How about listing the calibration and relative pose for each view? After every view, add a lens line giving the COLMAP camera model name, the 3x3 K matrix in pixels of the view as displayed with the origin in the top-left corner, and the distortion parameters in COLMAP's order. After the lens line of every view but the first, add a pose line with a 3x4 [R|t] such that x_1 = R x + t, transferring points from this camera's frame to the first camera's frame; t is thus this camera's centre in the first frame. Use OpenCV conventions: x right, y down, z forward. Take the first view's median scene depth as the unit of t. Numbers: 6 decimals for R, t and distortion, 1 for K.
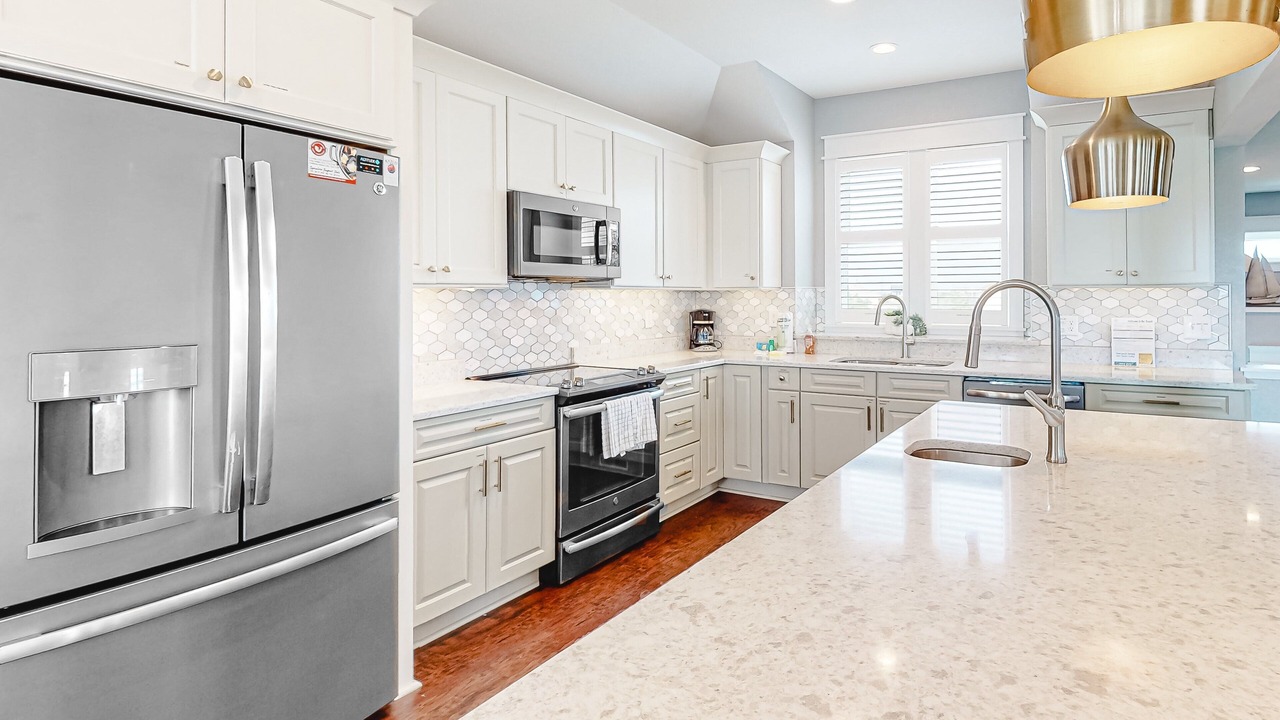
lens RADIAL K [[592.6, 0, 708.7], [0, 592.6, 327.3], [0, 0, 1]] dist [0.000273, 0.000058]
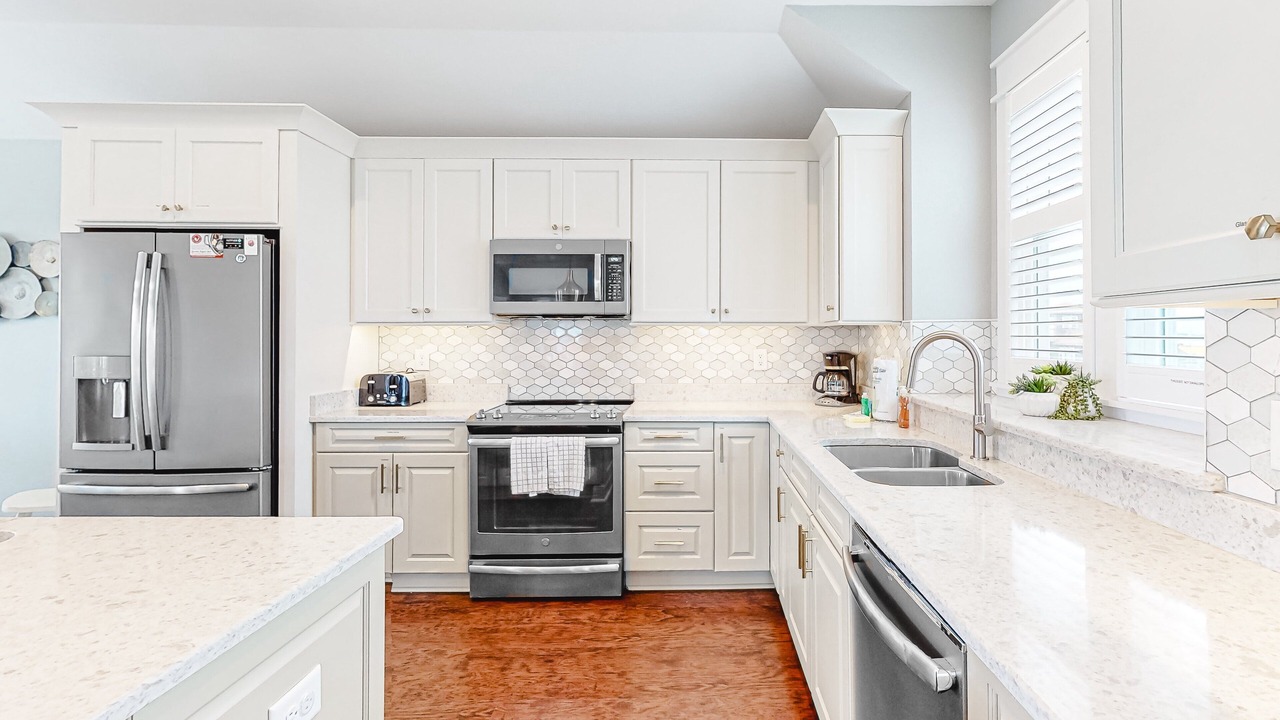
lens RADIAL K [[536.8, 0, 639.9], [0, 536.8, 355.2], [0, 0, 1]] dist [-0.001001, -0.000058]
pose [[0.571277, 0.037461, -0.819902, 0.654054], [-0.048115, 0.998768, 0.012109, -0.033014], [0.819346, 0.032533, 0.572376, 0.618036]]
